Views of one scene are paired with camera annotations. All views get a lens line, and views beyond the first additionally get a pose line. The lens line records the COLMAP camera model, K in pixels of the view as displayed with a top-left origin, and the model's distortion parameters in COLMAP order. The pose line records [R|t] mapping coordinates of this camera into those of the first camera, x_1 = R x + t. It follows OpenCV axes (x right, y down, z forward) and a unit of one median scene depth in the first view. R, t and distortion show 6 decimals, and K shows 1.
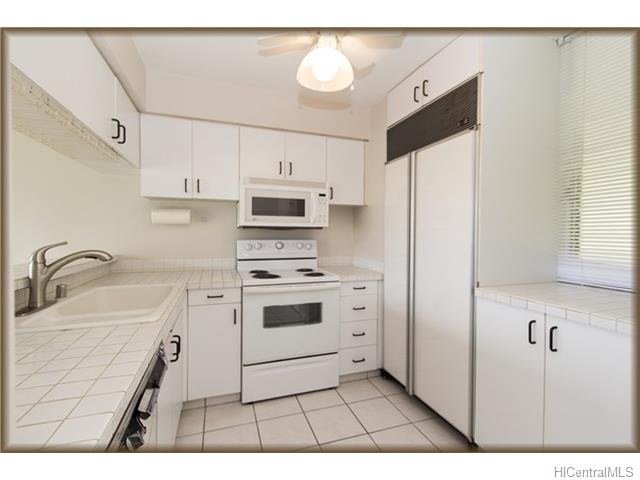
lens RADIAL K [[285.1, 0, 316.4], [0, 285.1, 239.2], [0, 0, 1]] dist [-0.000110, 0.000080]
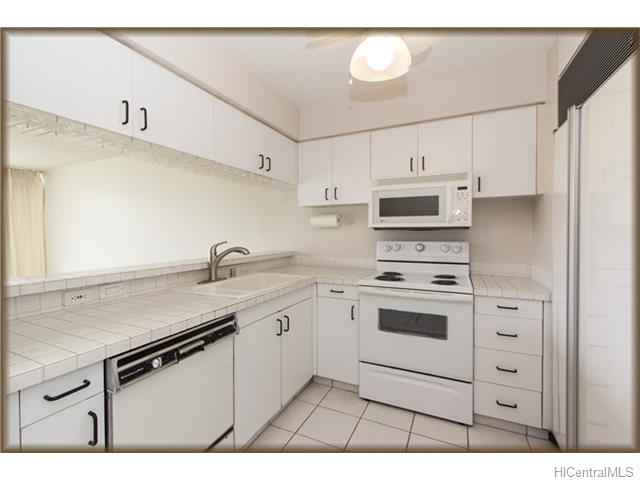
lens RADIAL K [[285.1, 0, 316.4], [0, 285.1, 239.2], [0, 0, 1]] dist [-0.000110, 0.000080]
pose [[0.716939, 0.005718, -0.697113, 0.316093], [-0.007005, 0.999975, 0.000998, -0.004208], [0.697101, 0.004168, 0.716961, 0.118976]]
